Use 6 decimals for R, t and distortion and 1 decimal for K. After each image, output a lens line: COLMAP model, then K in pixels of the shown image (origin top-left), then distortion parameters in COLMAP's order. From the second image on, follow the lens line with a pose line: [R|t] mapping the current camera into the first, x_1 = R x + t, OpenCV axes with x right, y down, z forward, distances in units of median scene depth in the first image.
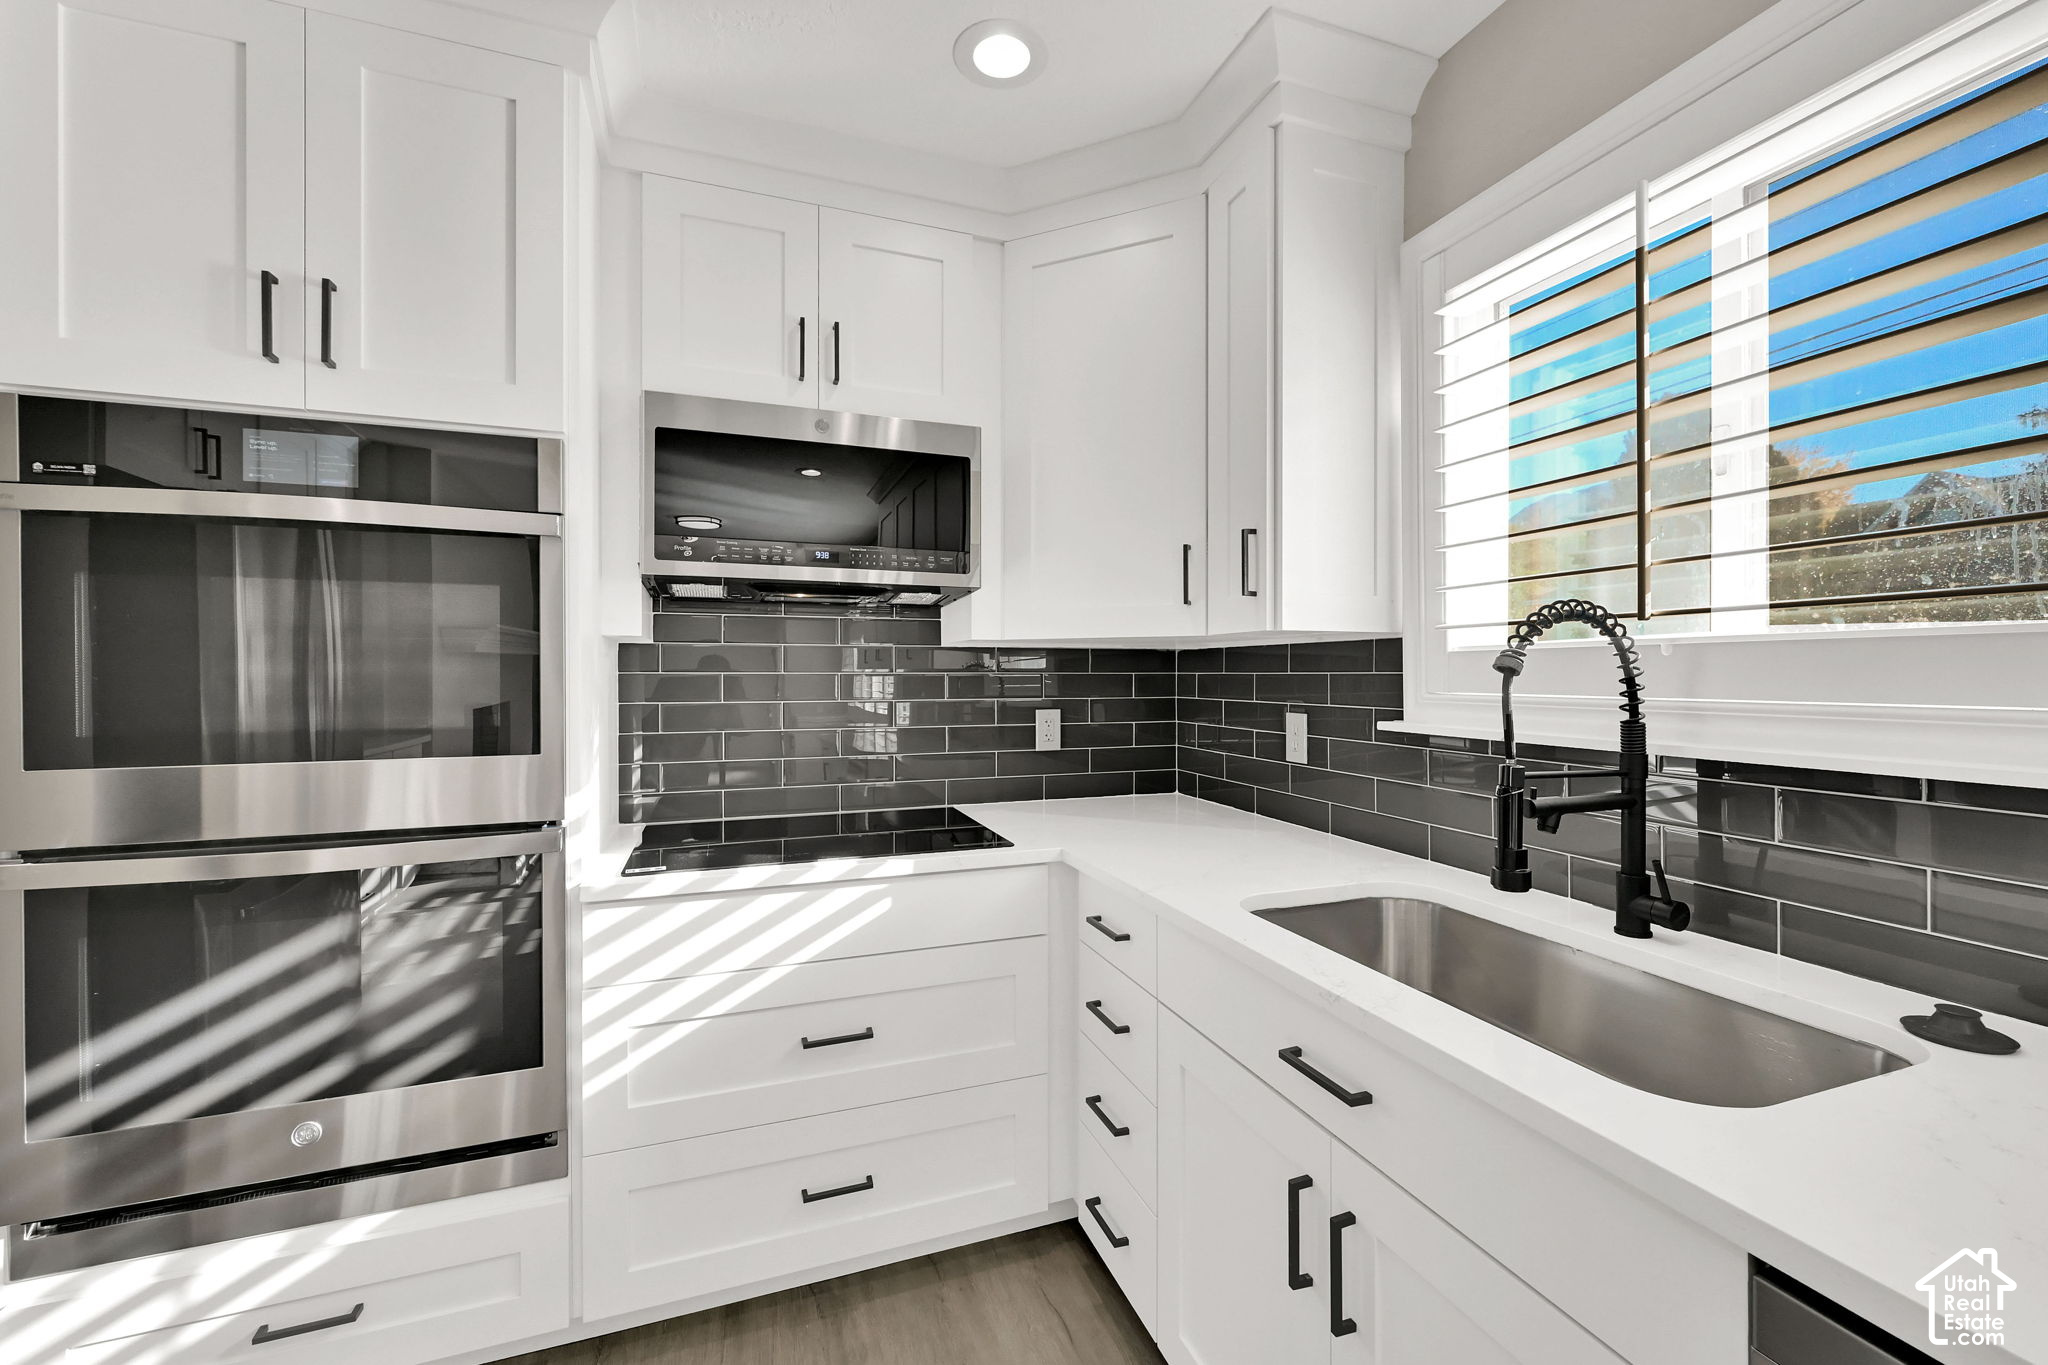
lens RADIAL K [[806.8, 0, 1024.0], [0, 806.8, 682.5], [0, 0, 1]] dist [-0.012360, 0.000000]
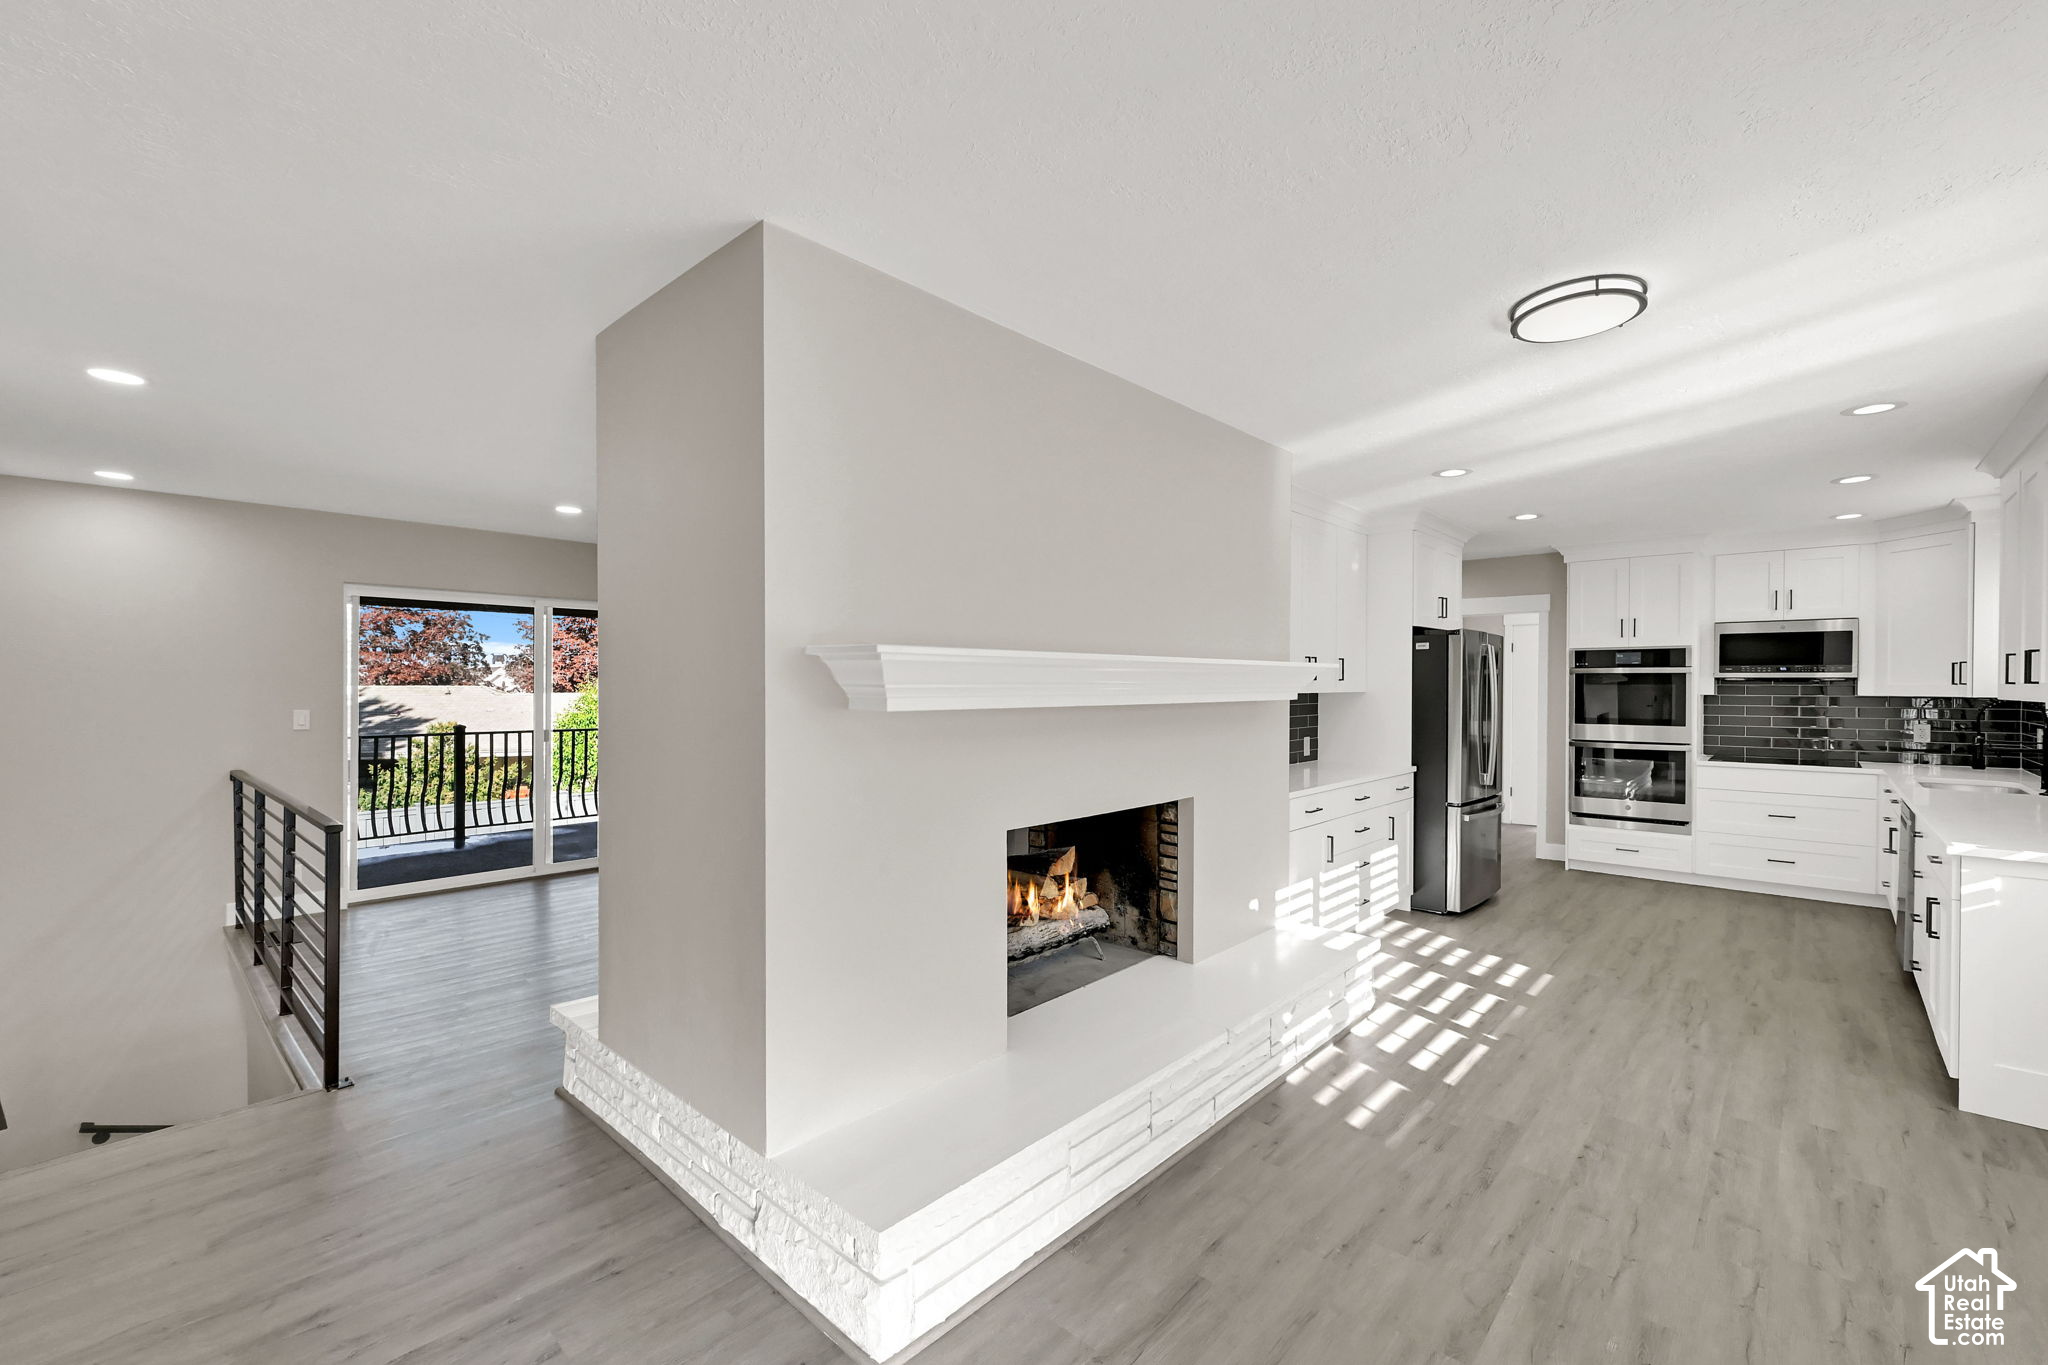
lens RADIAL K [[860.8, 0, 1027.5], [0, 860.8, 694.2], [0, 0, 1]] dist [-0.000097, 0.000001]
pose [[0.466413, 0.010713, -0.884502, 1.355898], [-0.010565, 0.999923, 0.006540, -0.053051], [0.884504, 0.006295, 0.466490, -3.181479]]
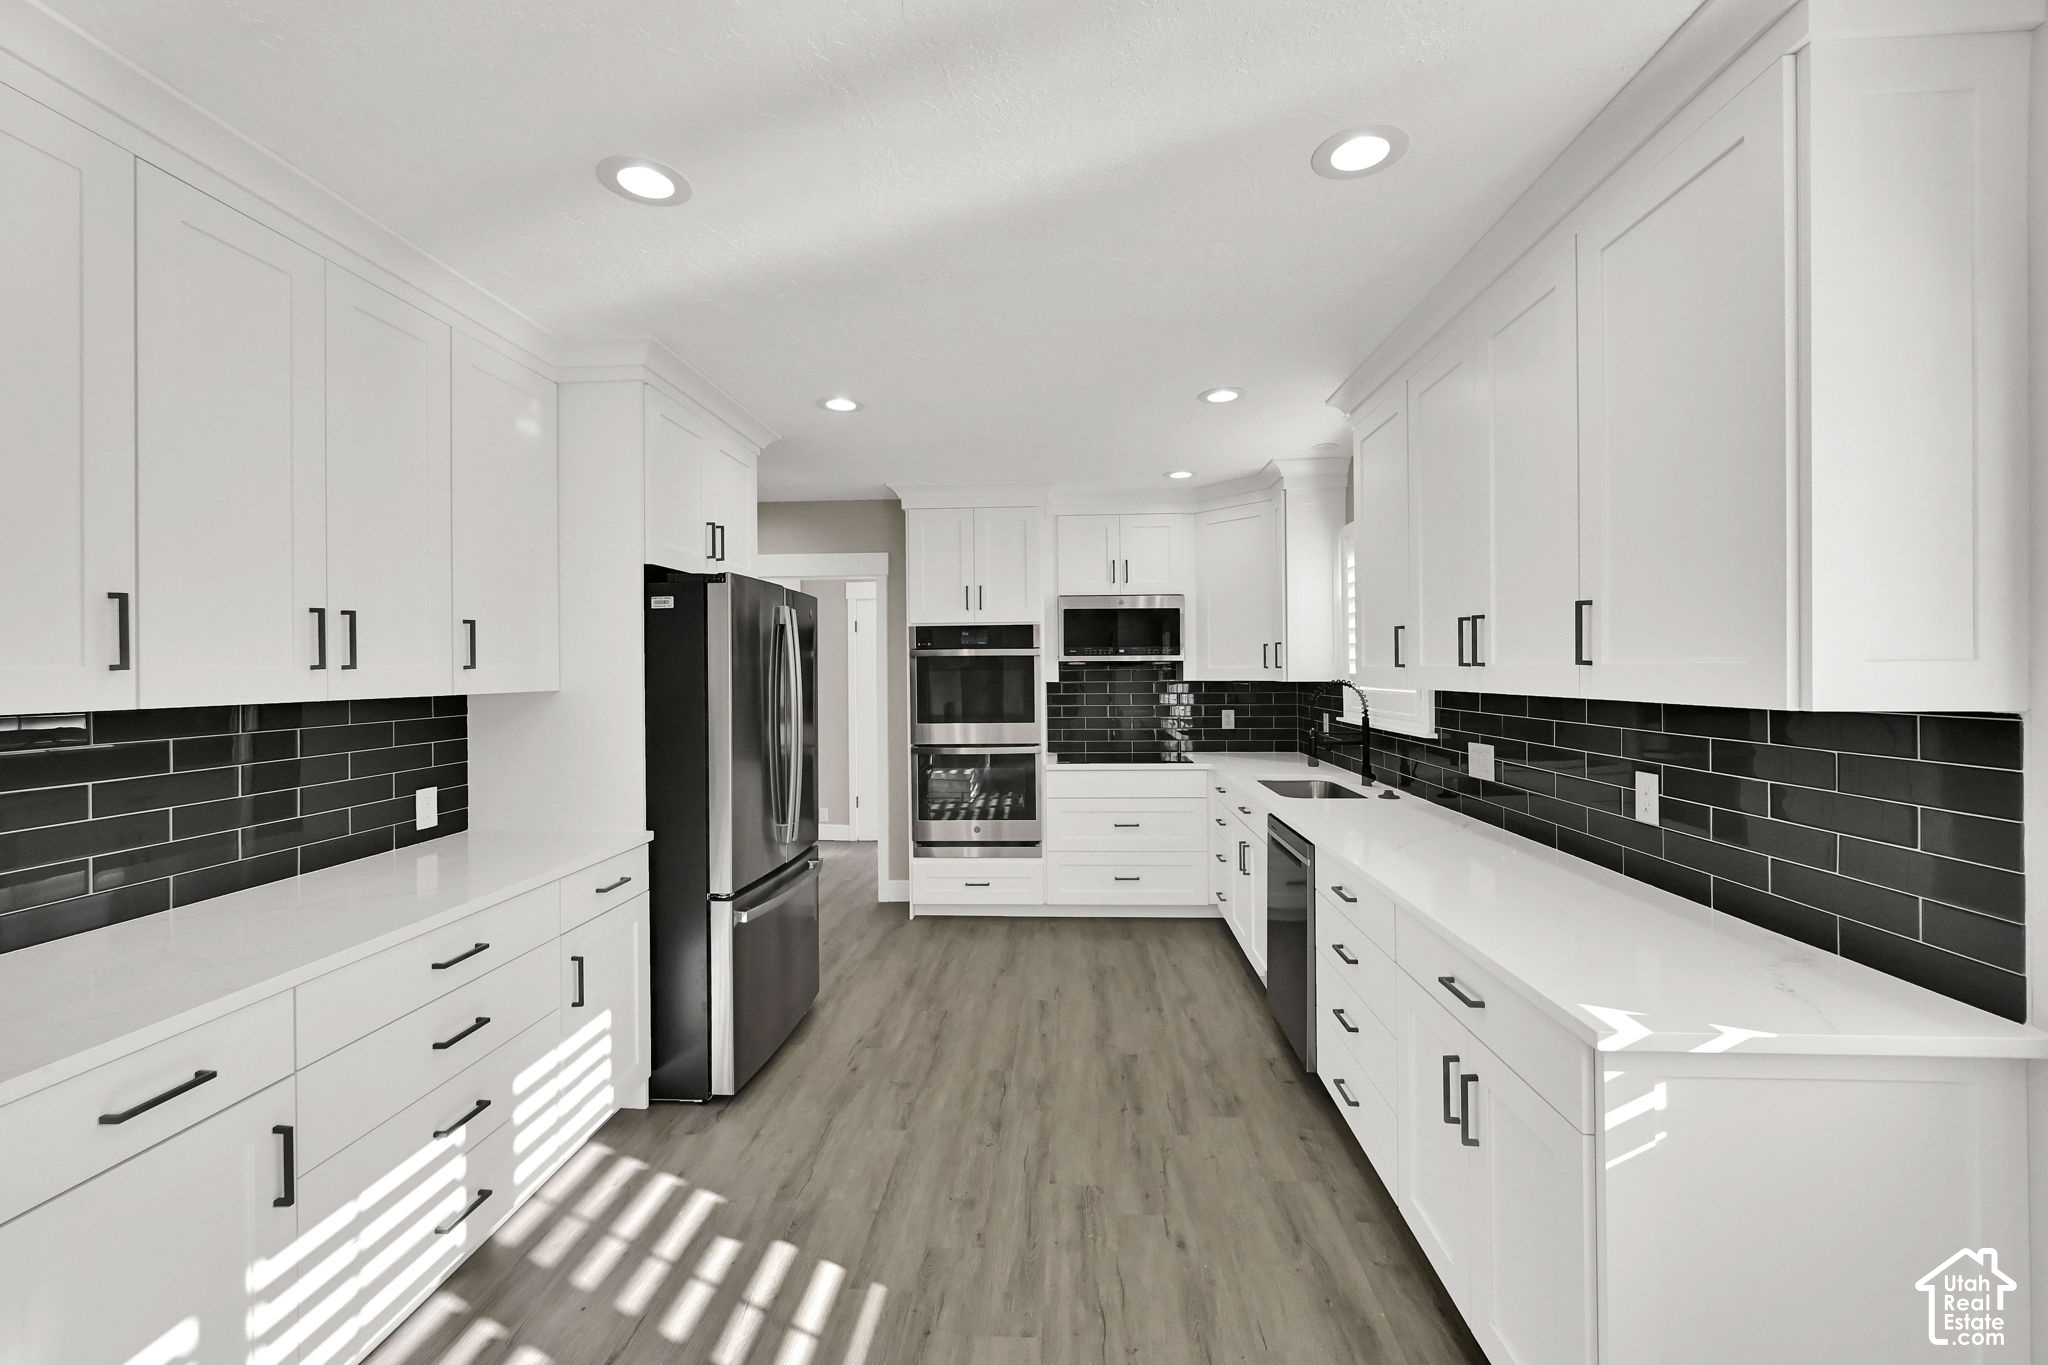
lens RADIAL K [[824.4, 0, 1022.4], [0, 824.4, 671.5], [0, 0, 1]] dist [-0.002140, -0.000069]
pose [[0.918307, -0.005523, -0.395830, 0.542573], [0.003318, 0.999975, -0.006255, -0.077334], [0.395855, 0.004431, 0.918302, -1.673779]]
